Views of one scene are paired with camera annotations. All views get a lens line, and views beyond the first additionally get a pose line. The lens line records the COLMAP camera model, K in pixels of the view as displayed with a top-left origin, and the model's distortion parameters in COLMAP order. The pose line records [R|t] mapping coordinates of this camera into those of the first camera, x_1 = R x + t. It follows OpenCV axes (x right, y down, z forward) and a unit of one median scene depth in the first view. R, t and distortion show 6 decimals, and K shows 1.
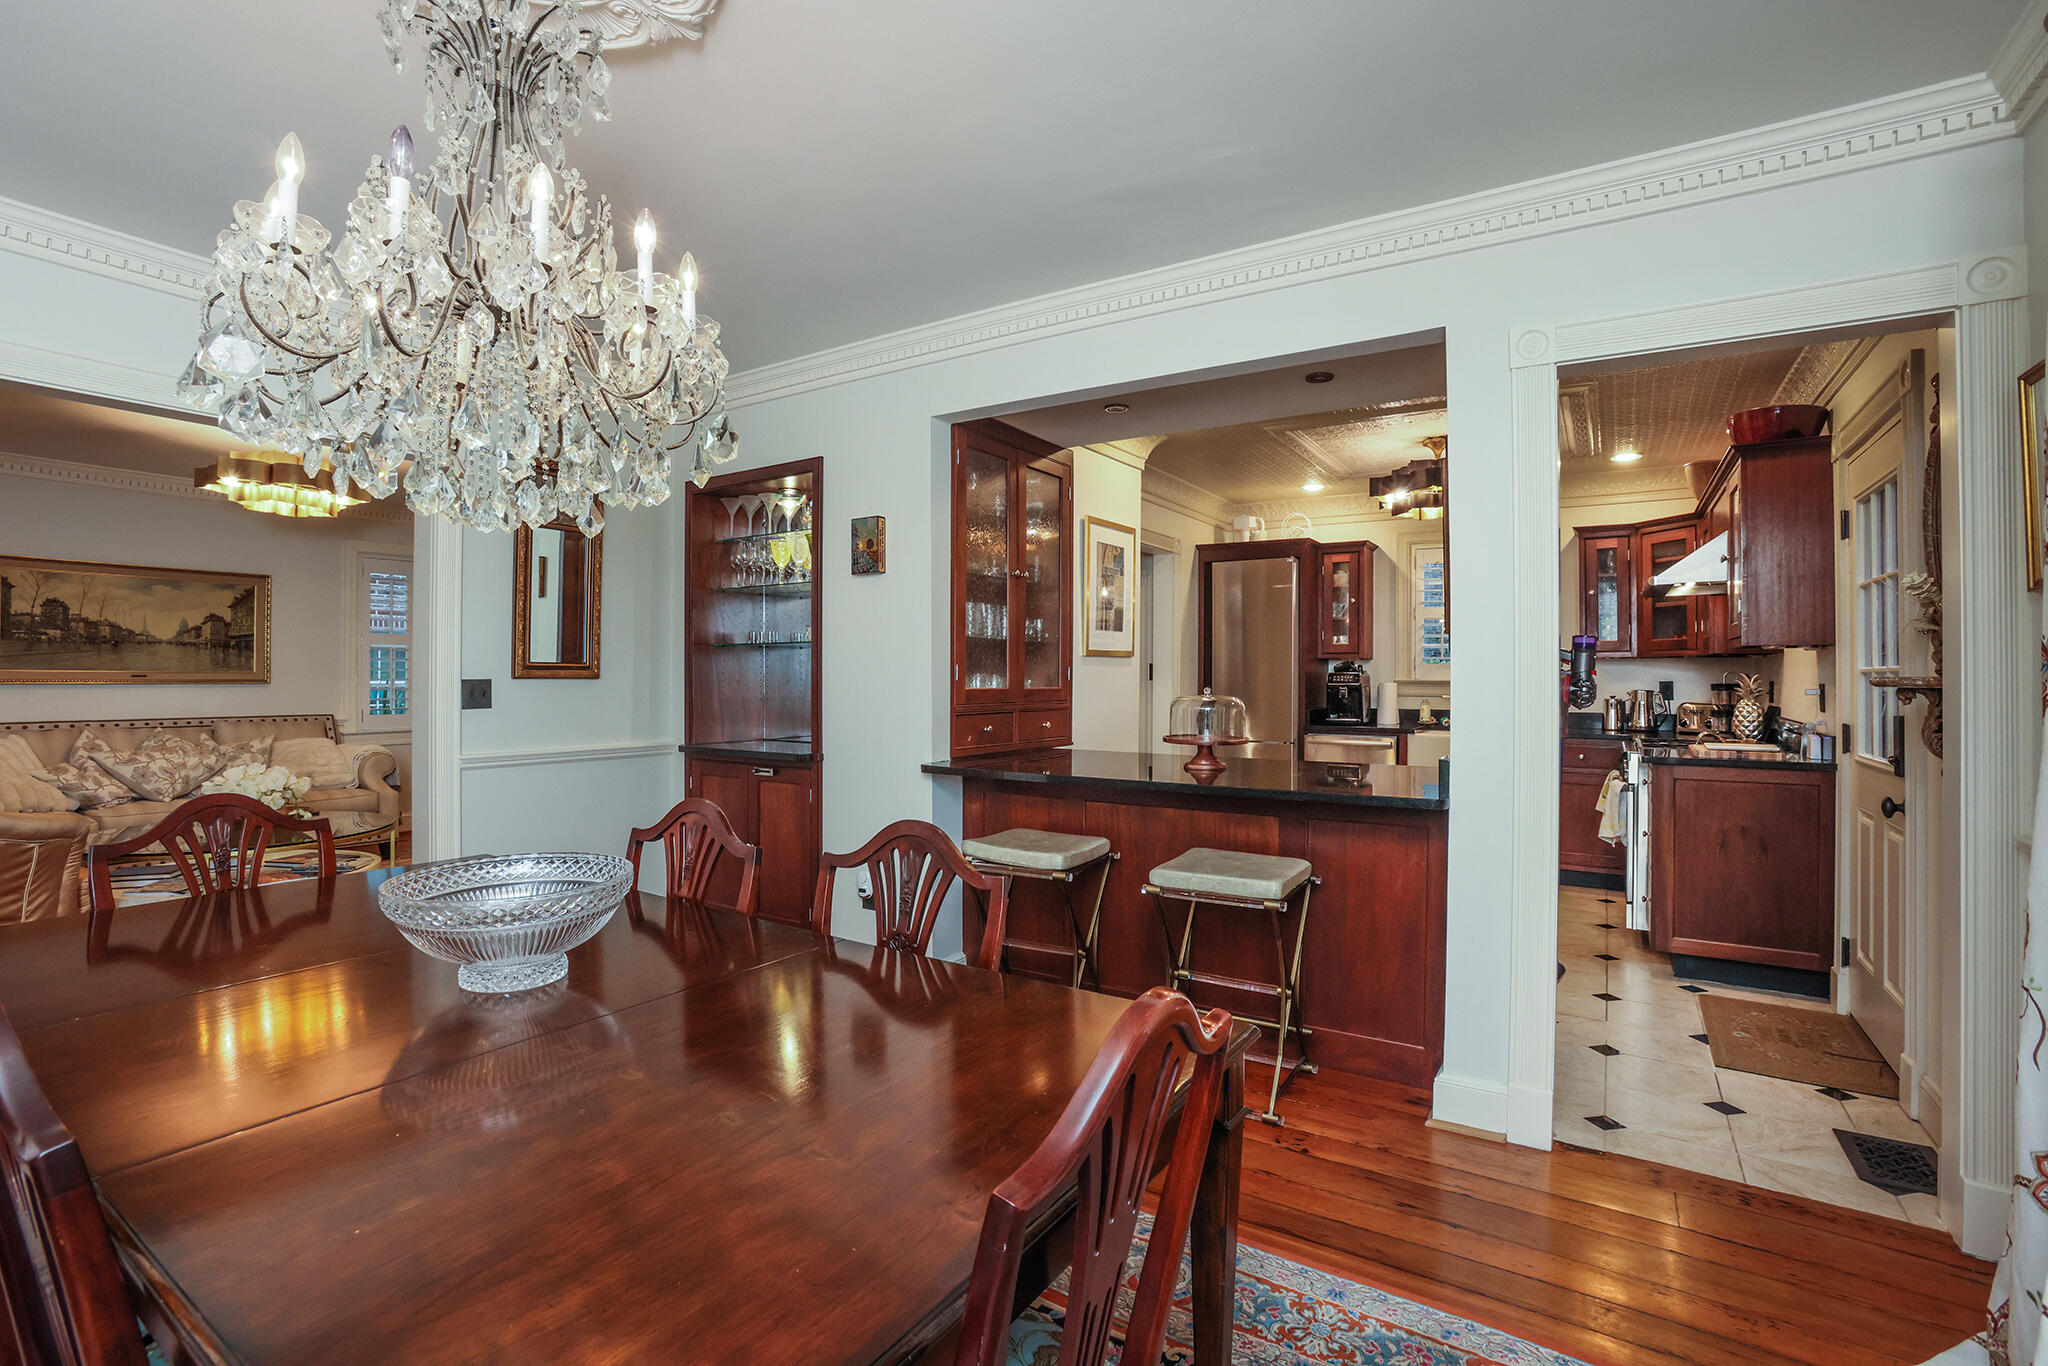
lens RADIAL K [[927.1, 0, 1047.3], [0, 927.1, 667.7], [0, 0, 1]] dist [-0.030829, 0.005890]
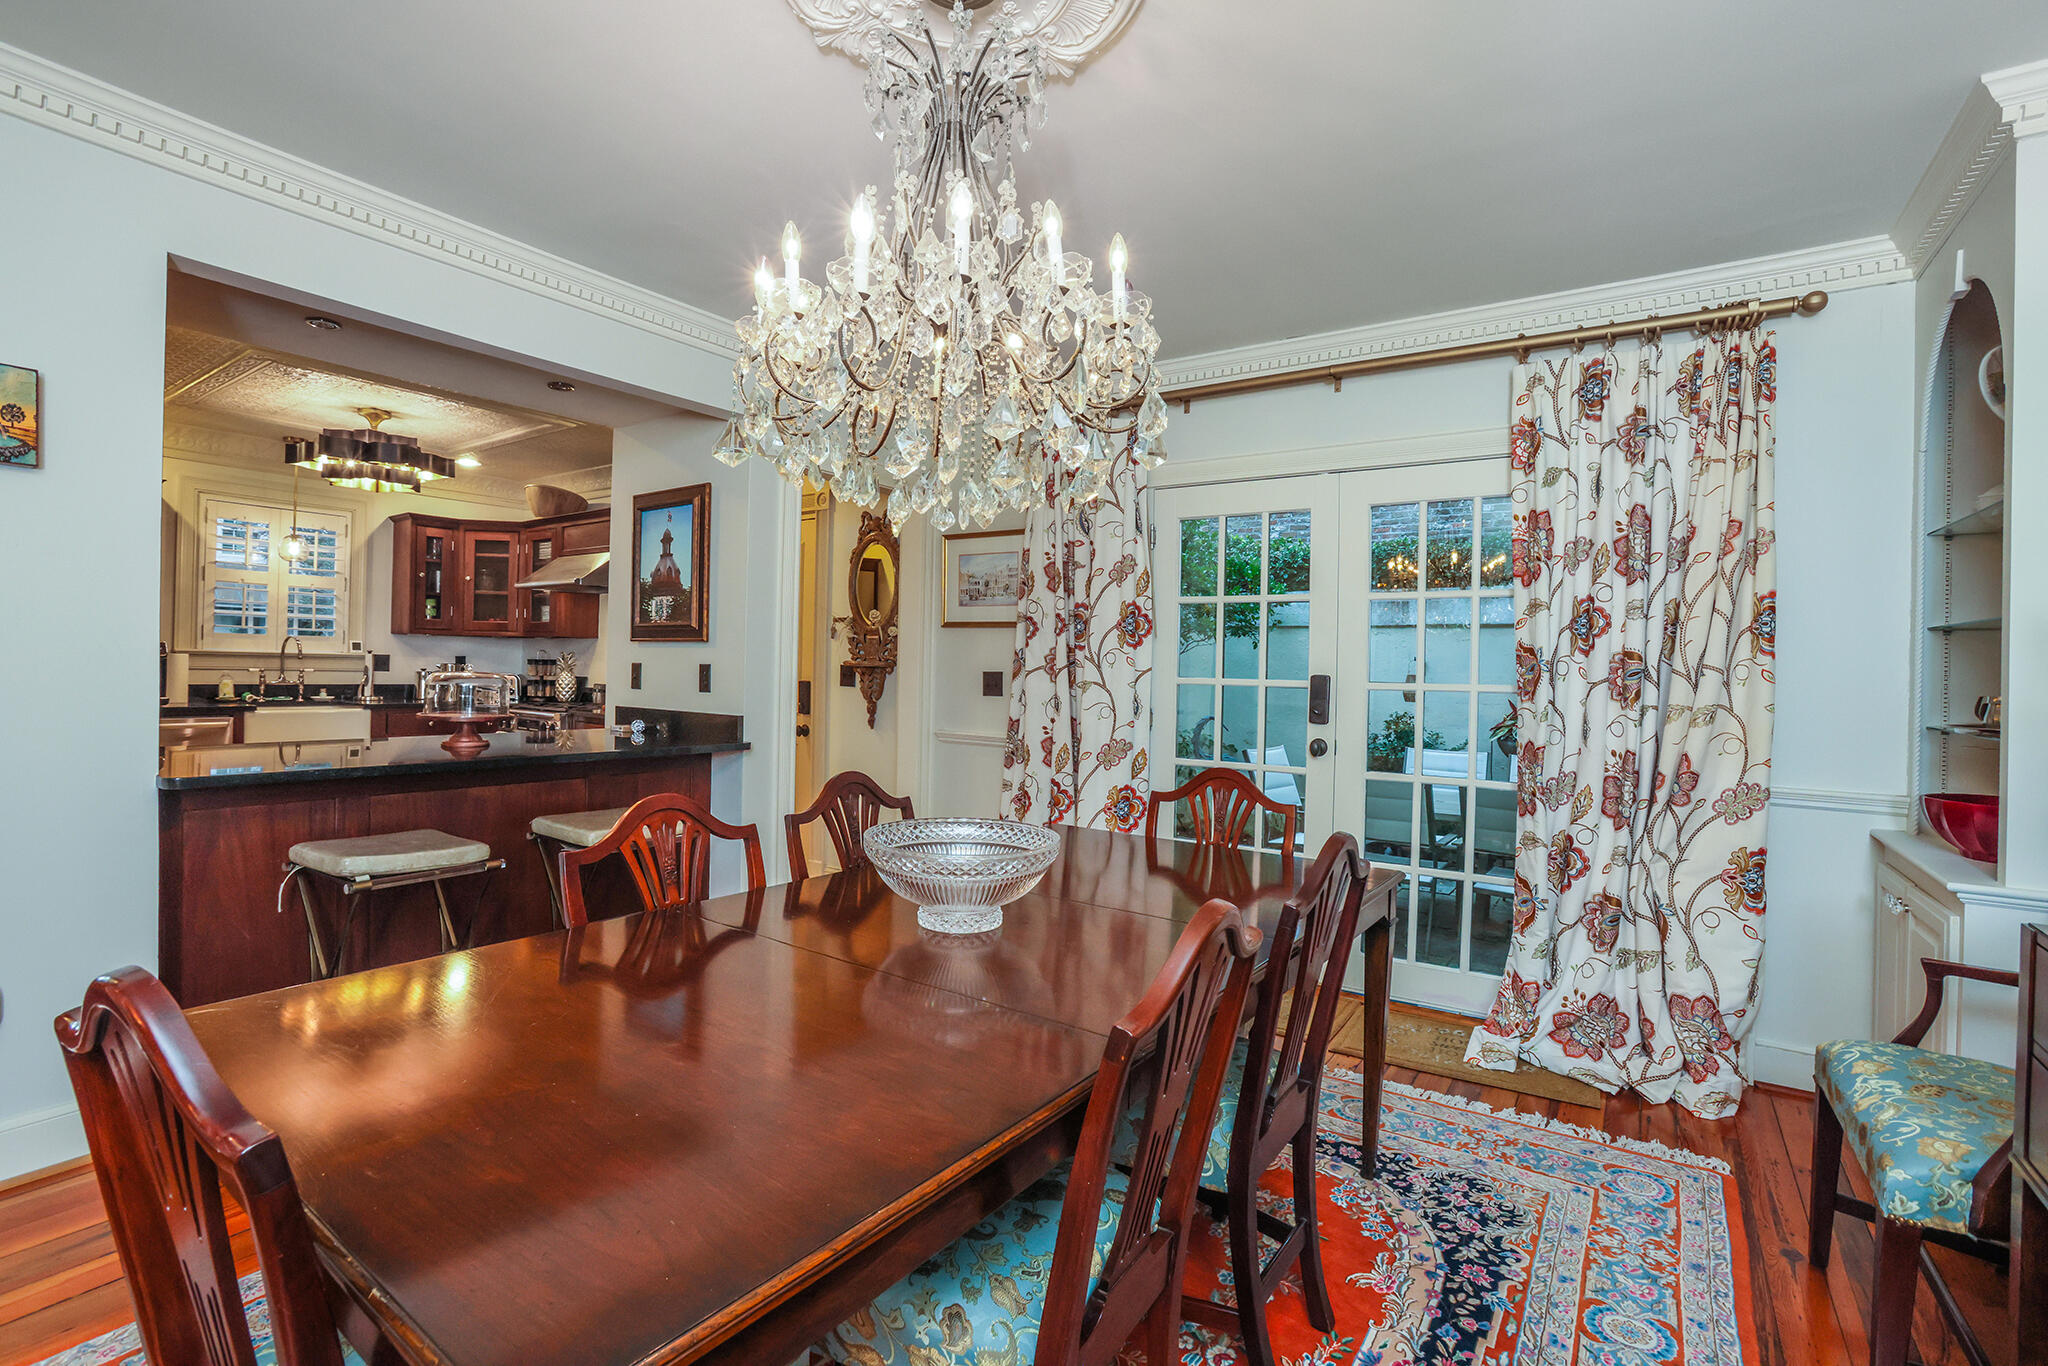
lens RADIAL K [[927.1, 0, 996.7], [0, 927.1, 687.4], [0, 0, 1]] dist [-0.030829, 0.005890]
pose [[0.088385, -0.023993, 0.995797, -0.434013], [-0.031631, 0.999138, 0.026881, 0.001584], [-0.995584, -0.033874, 0.087550, 0.207170]]
